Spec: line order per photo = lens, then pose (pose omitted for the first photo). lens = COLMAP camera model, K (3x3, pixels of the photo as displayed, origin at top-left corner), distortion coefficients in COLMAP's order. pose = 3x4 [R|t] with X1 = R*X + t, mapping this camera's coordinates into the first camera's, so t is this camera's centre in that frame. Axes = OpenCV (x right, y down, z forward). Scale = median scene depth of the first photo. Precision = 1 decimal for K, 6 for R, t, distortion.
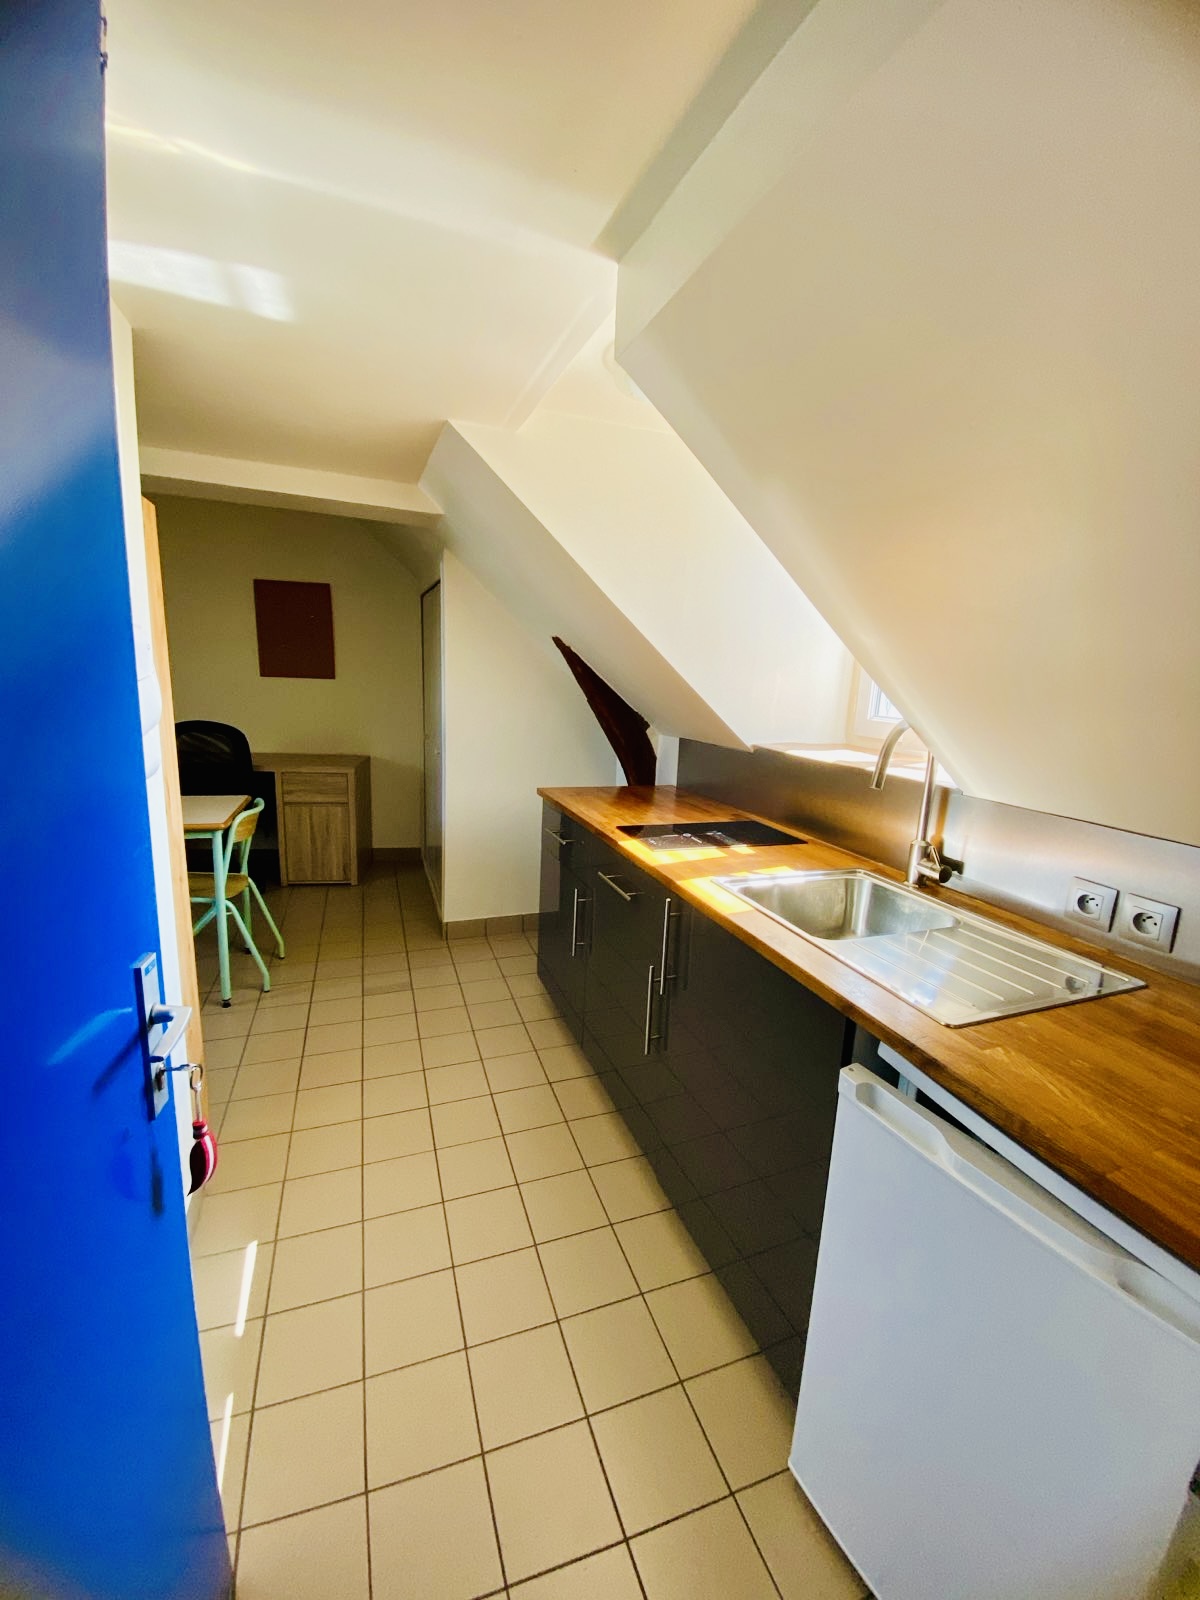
lens RADIAL K [[656.2, 0, 604.4], [0, 656.2, 804.0], [0, 0, 1]] dist [-0.003615, -0.000171]
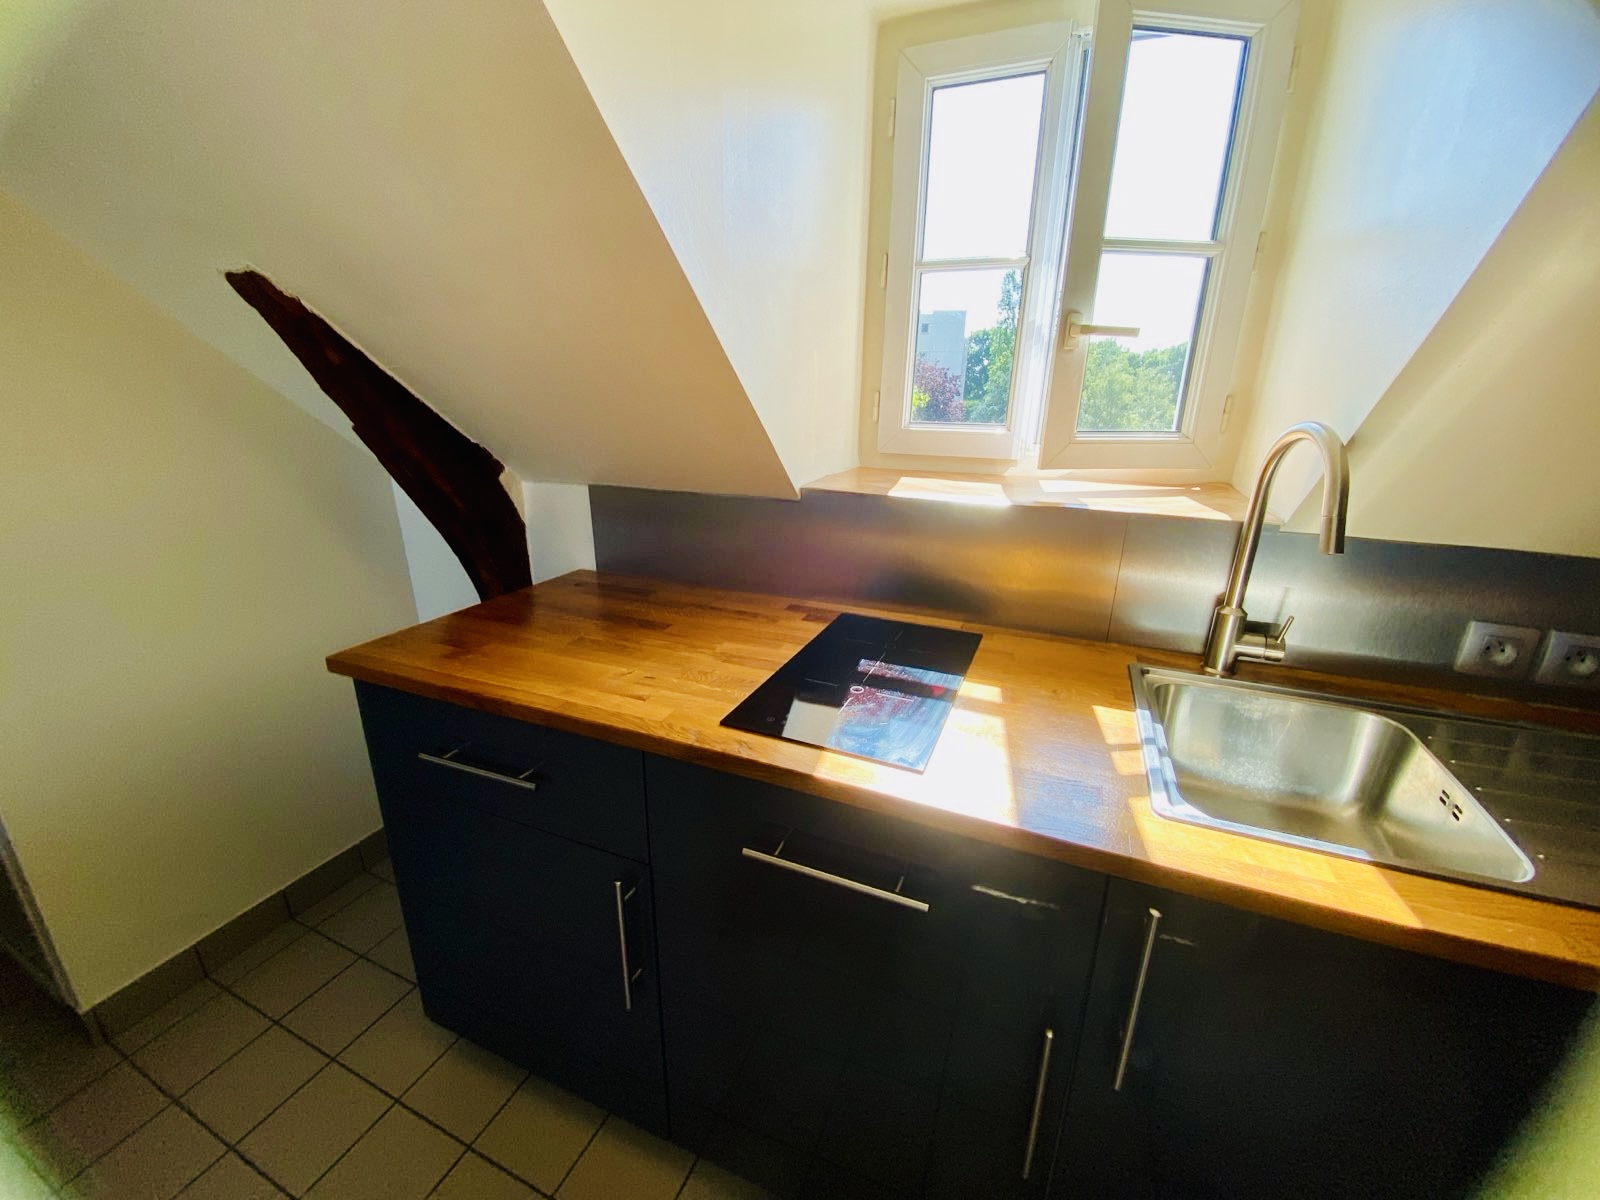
lens RADIAL K [[656.2, 0, 793.8], [0, 656.2, 591.2], [0, 0, 1]] dist [-0.003615, -0.000171]
pose [[0.689541, -0.242932, 0.682289, -0.164678], [0.156847, 0.969799, 0.186787, -0.090988], [-0.707059, -0.021783, 0.706819, 0.493603]]
